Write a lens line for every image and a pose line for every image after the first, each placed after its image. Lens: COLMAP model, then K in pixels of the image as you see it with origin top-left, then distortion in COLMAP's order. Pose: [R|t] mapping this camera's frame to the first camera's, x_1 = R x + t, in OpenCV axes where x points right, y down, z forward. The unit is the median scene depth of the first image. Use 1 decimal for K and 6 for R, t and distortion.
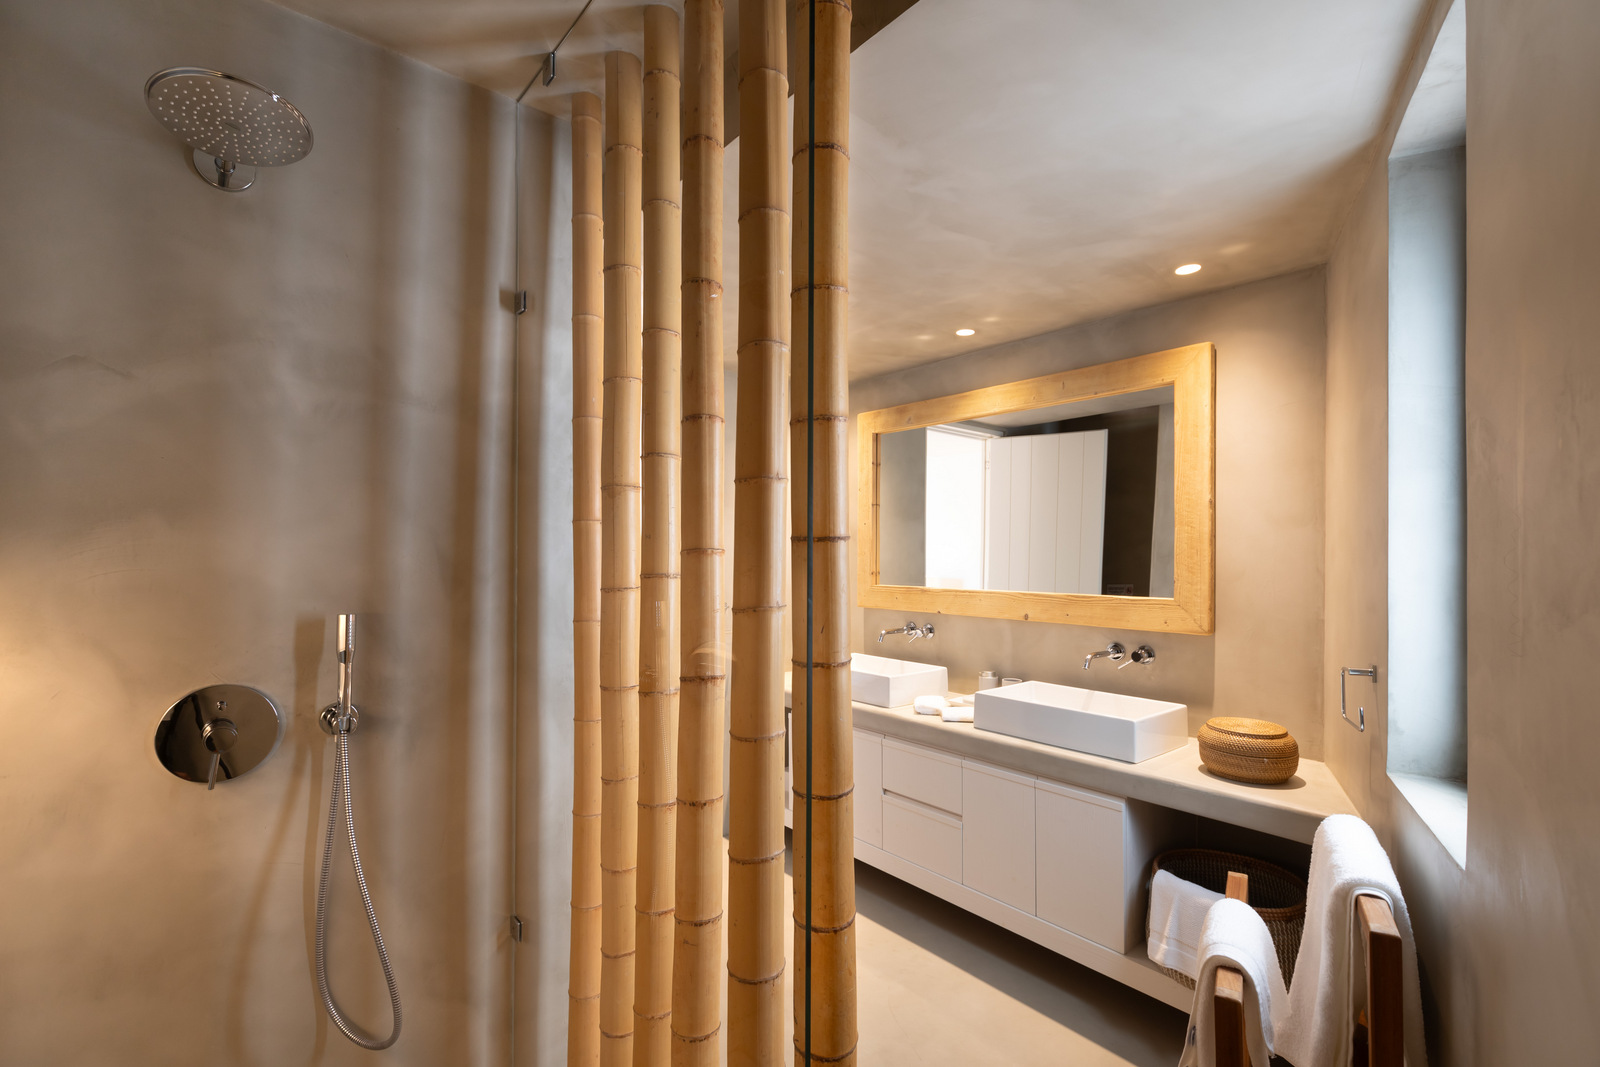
lens RADIAL K [[736.4, 0, 802.0], [0, 736.4, 547.3], [0, 0, 1]] dist [0.001551, 0.000229]
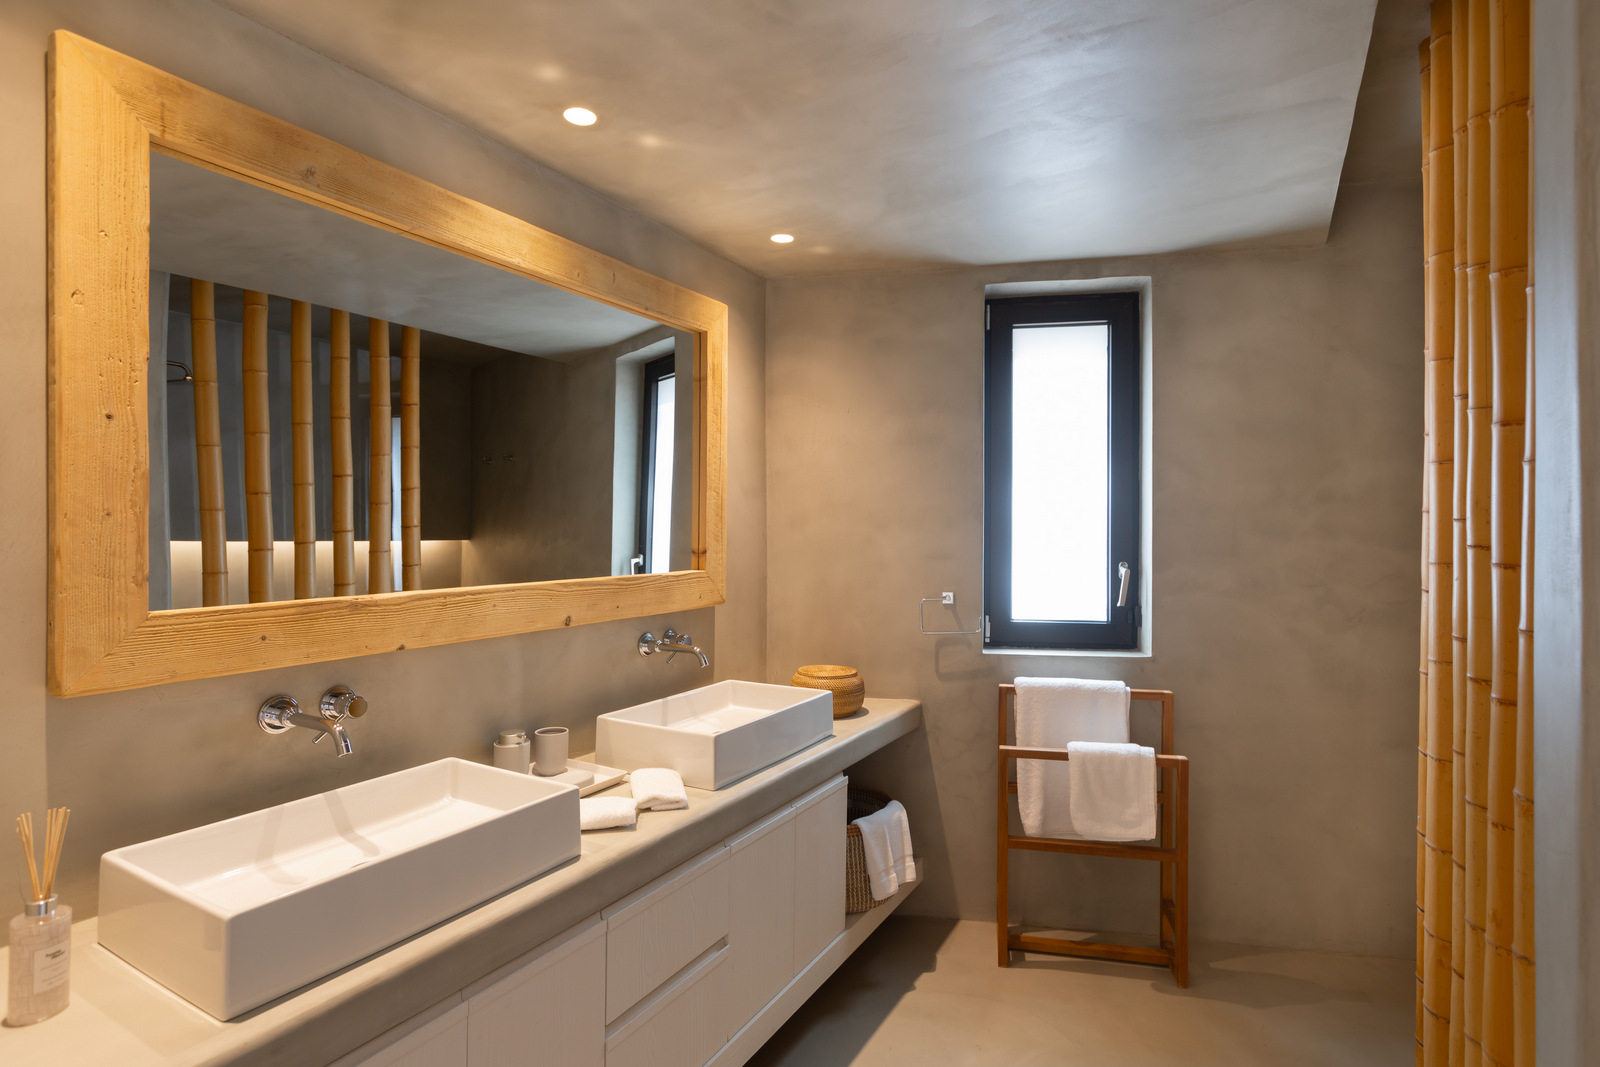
lens RADIAL K [[795.8, 0, 802.0], [0, 795.8, 528.8], [0, 0, 1]] dist [0.017452, 0.000444]
pose [[-0.338529, -0.001875, 0.940954, -0.405444], [-0.008173, 0.999966, -0.000947, 0.015750], [-0.940920, -0.008011, -0.338533, 1.063112]]
